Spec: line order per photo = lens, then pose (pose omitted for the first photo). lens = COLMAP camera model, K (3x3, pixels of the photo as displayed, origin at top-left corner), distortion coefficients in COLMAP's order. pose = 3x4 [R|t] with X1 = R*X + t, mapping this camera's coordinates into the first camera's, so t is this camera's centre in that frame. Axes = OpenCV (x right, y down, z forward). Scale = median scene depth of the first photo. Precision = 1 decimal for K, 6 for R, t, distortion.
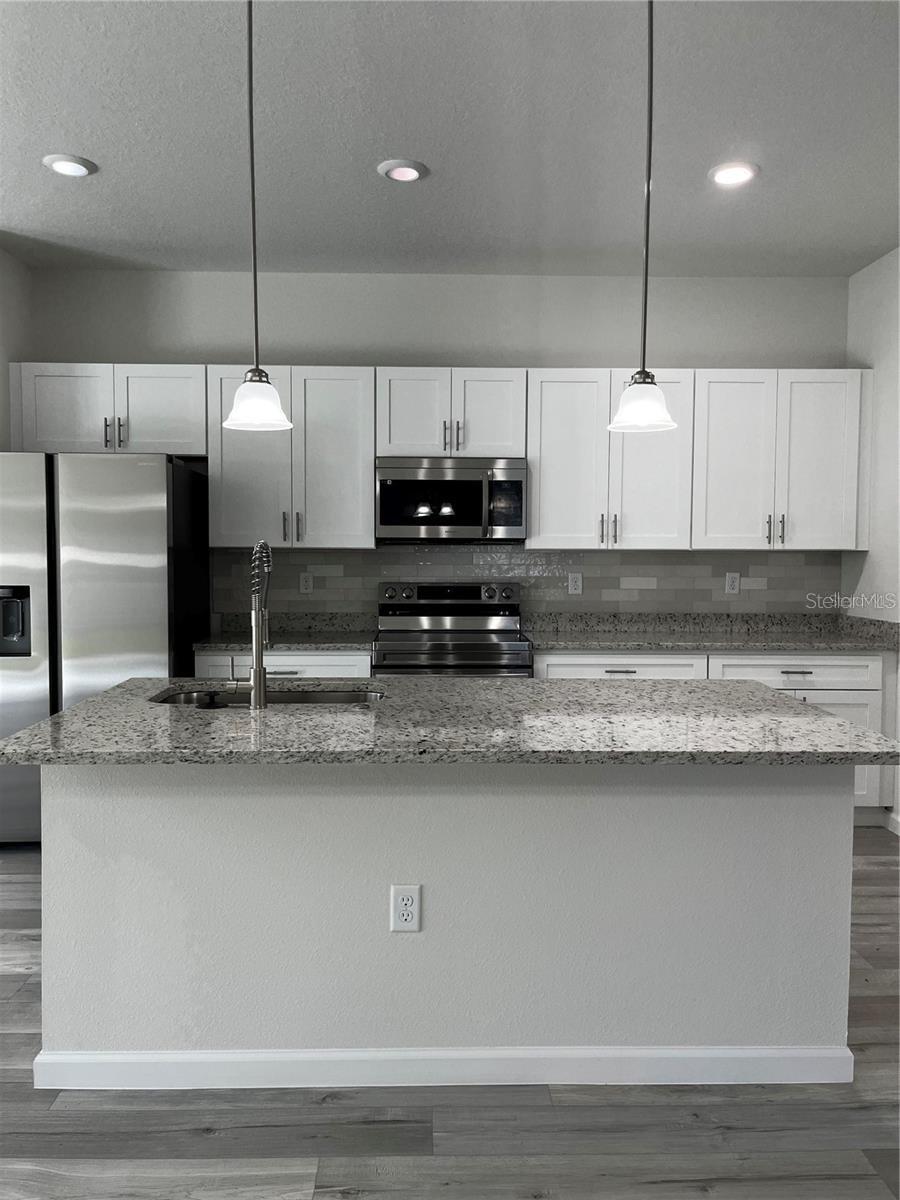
lens RADIAL K [[903.1, 0, 450.0], [0, 903.1, 600.0], [0, 0, 1]] dist [0.040793, -0.079047]
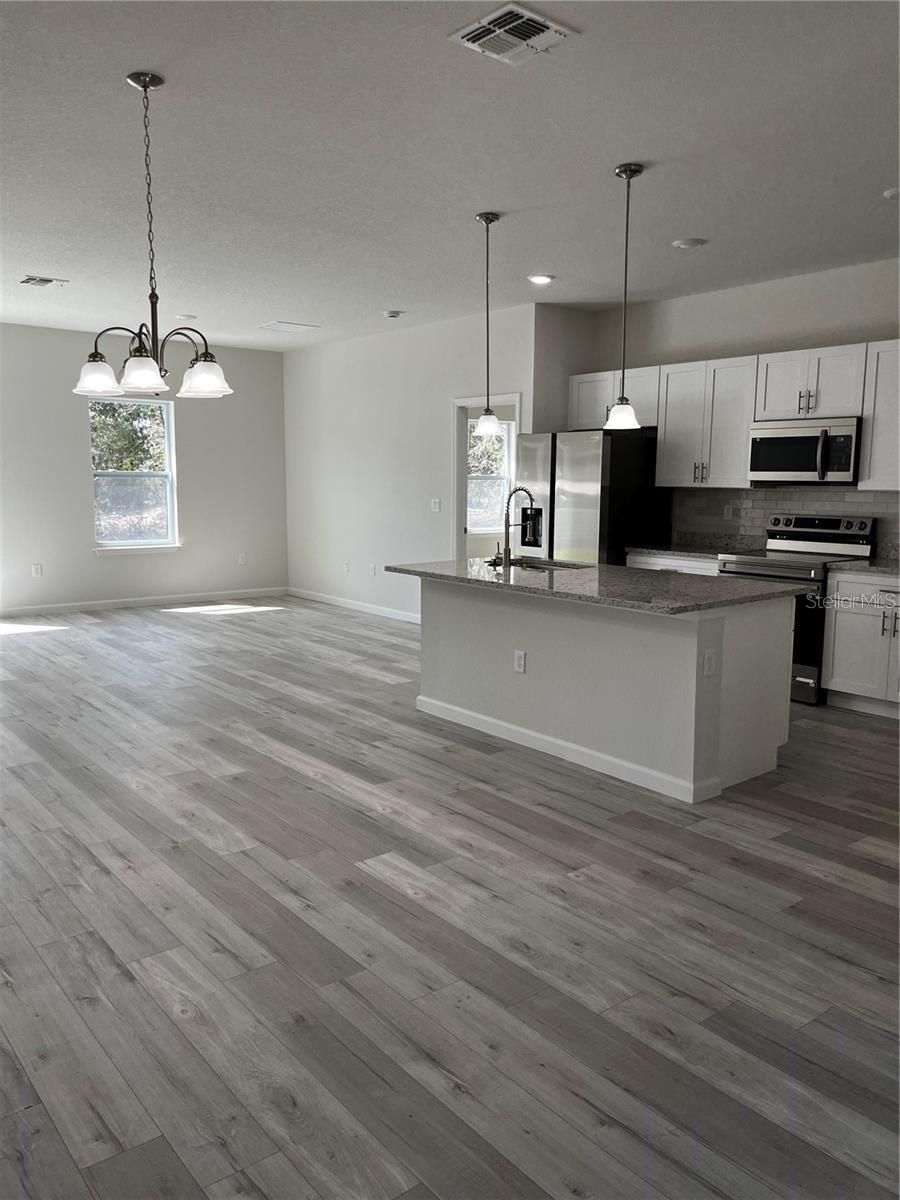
lens RADIAL K [[897.7, 0, 450.0], [0, 897.7, 600.0], [0, 0, 1]] dist [0.051038, -0.064919]
pose [[0.611019, 0.108789, -0.784105, 0.744053], [-0.044595, 0.993669, 0.103114, -0.009537], [0.790359, -0.028037, 0.612003, -0.215144]]
